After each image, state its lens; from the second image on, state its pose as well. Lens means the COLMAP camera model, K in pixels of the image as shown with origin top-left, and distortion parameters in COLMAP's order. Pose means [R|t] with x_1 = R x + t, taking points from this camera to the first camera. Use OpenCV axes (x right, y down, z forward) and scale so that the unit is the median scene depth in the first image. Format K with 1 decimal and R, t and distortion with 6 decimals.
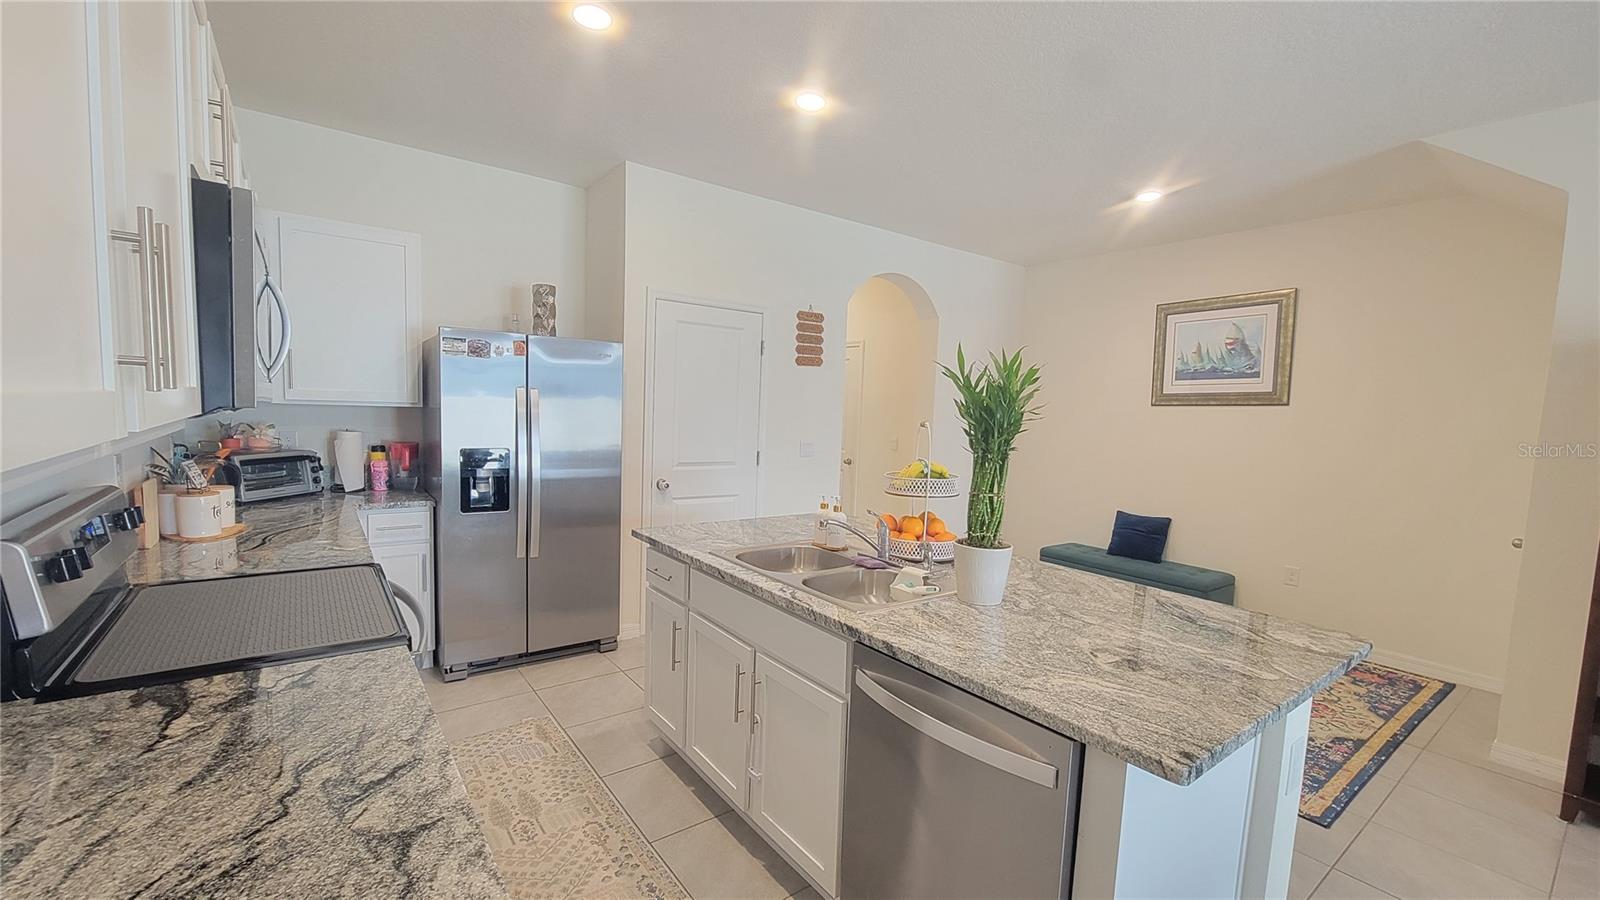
lens RADIAL K [[656.0, 0, 794.4], [0, 656.0, 462.9], [0, 0, 1]] dist [-0.005462, 0.000954]
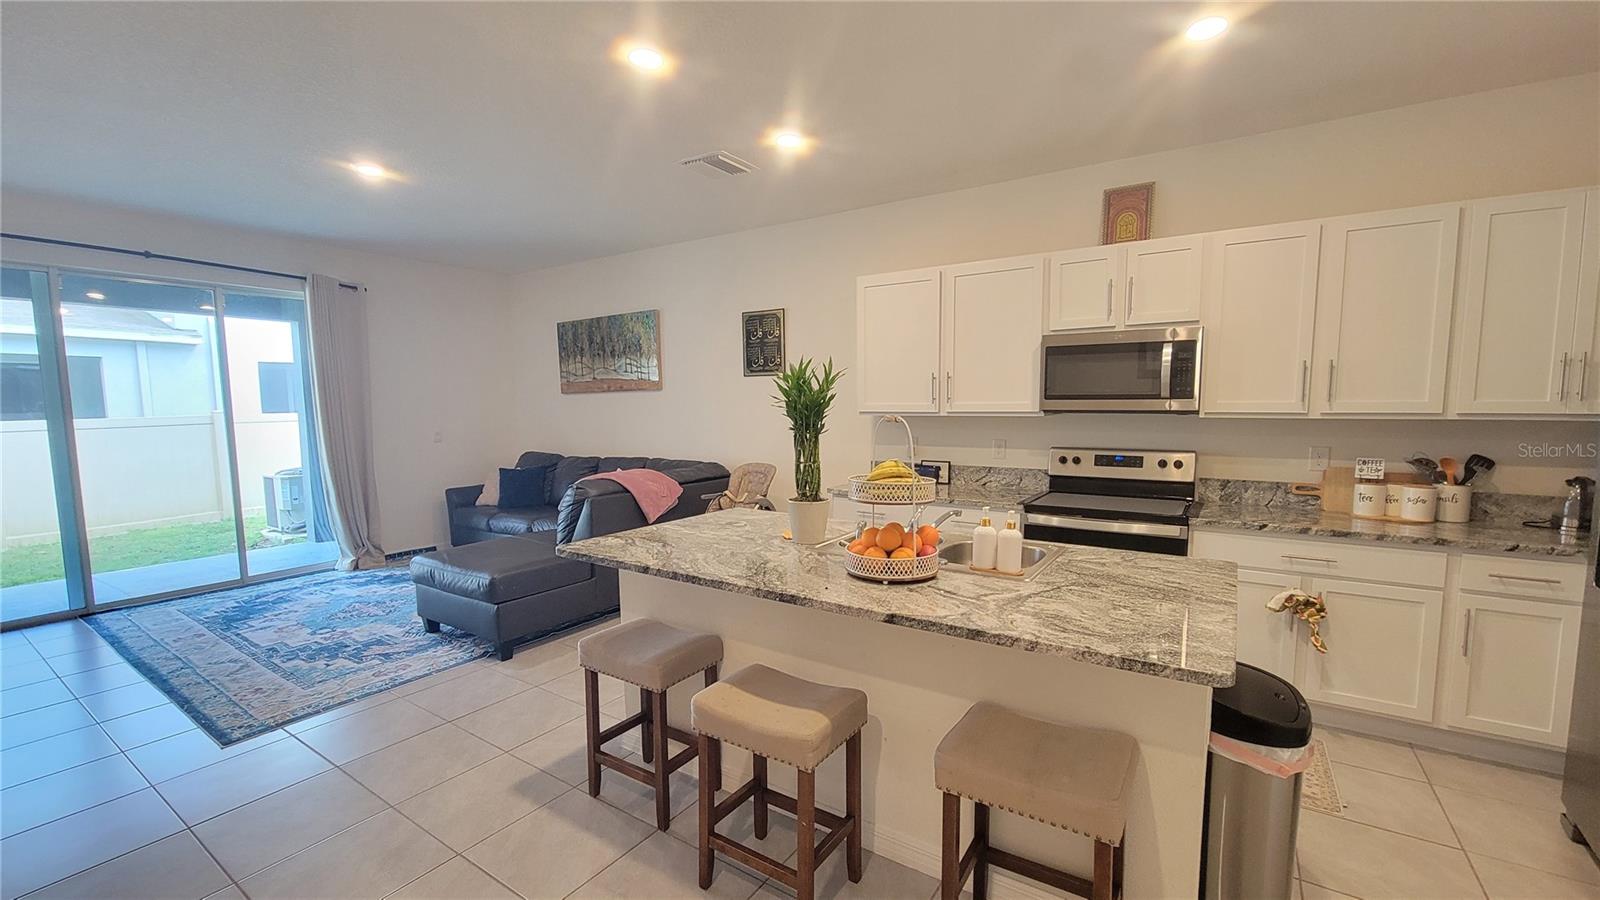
lens RADIAL K [[656.0, 0, 797.1], [0, 656.0, 464.2], [0, 0, 1]] dist [-0.005462, 0.000954]
pose [[-0.943595, -0.001067, -0.331099, 0.422373], [-0.059747, 0.984128, 0.167102, -0.096612], [0.325665, 0.177459, -0.928682, 1.246672]]
